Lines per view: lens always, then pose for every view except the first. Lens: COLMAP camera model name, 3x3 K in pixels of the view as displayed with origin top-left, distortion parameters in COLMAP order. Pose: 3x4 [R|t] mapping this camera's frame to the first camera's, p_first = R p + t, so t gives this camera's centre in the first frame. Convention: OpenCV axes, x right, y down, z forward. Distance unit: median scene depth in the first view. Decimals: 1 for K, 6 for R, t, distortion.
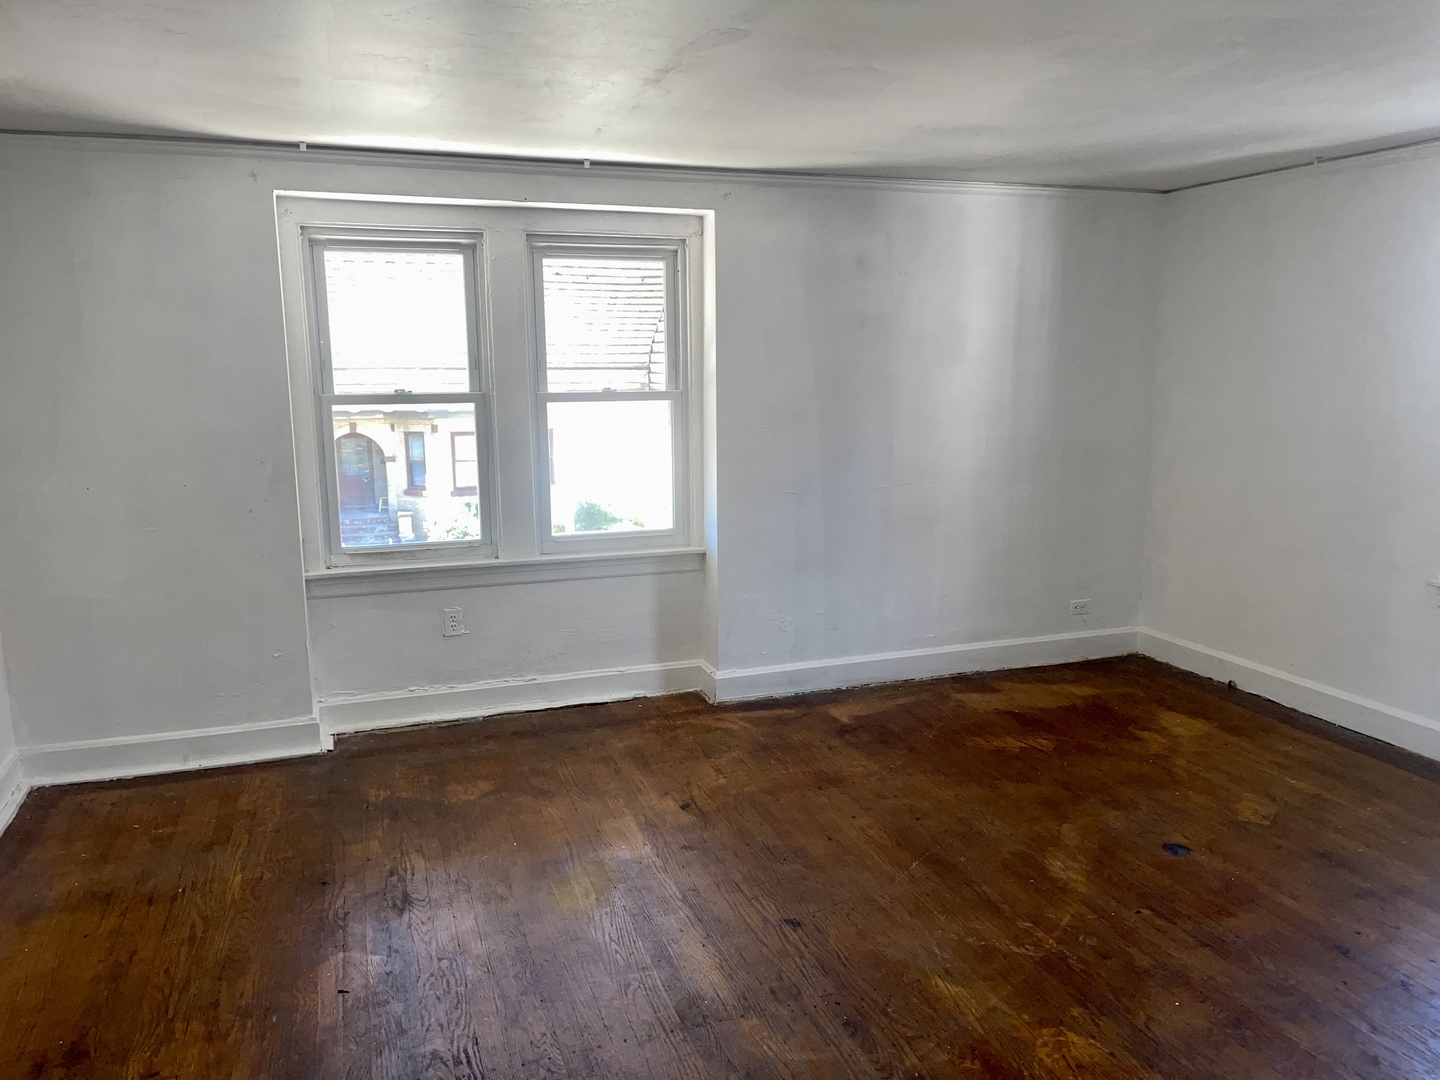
lens RADIAL K [[1082.4, 0, 728.5], [0, 1082.4, 540.2], [0, 0, 1]] dist [0.077306, -0.099523]
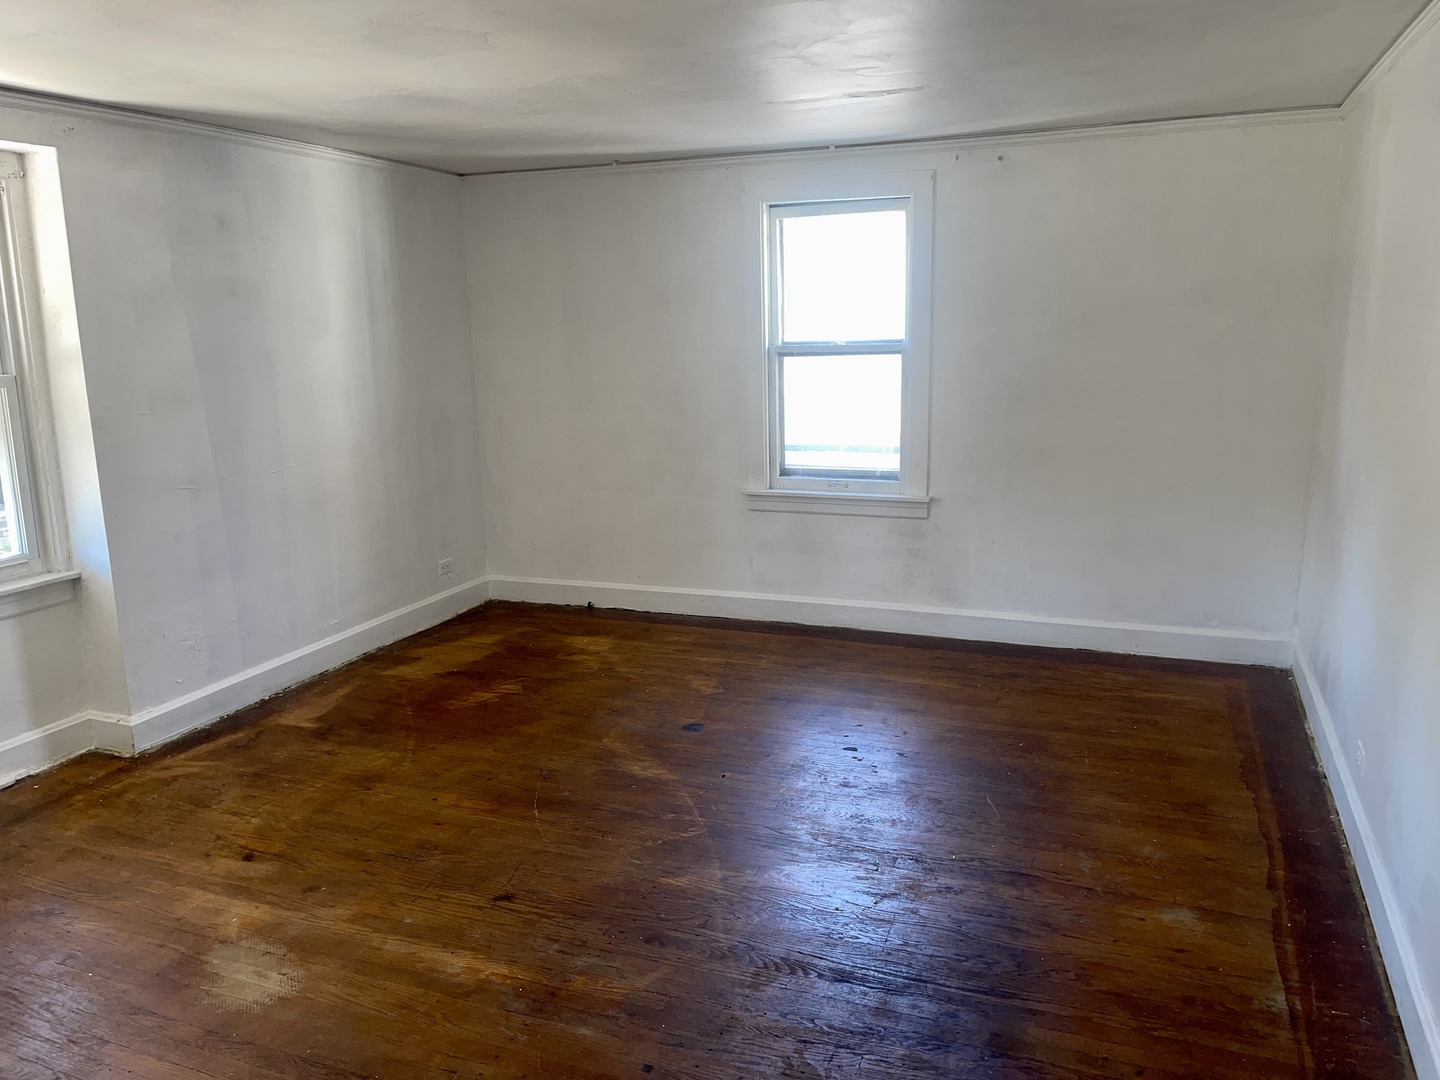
lens RADIAL K [[1082.4, 0, 725.5], [0, 1082.4, 538.2], [0, 0, 1]] dist [0.077306, -0.099523]
pose [[0.662545, -0.157930, 0.732183, -0.302106], [0.144637, 0.986096, 0.081818, -0.014502], [-0.734924, 0.051693, 0.676176, 0.103534]]
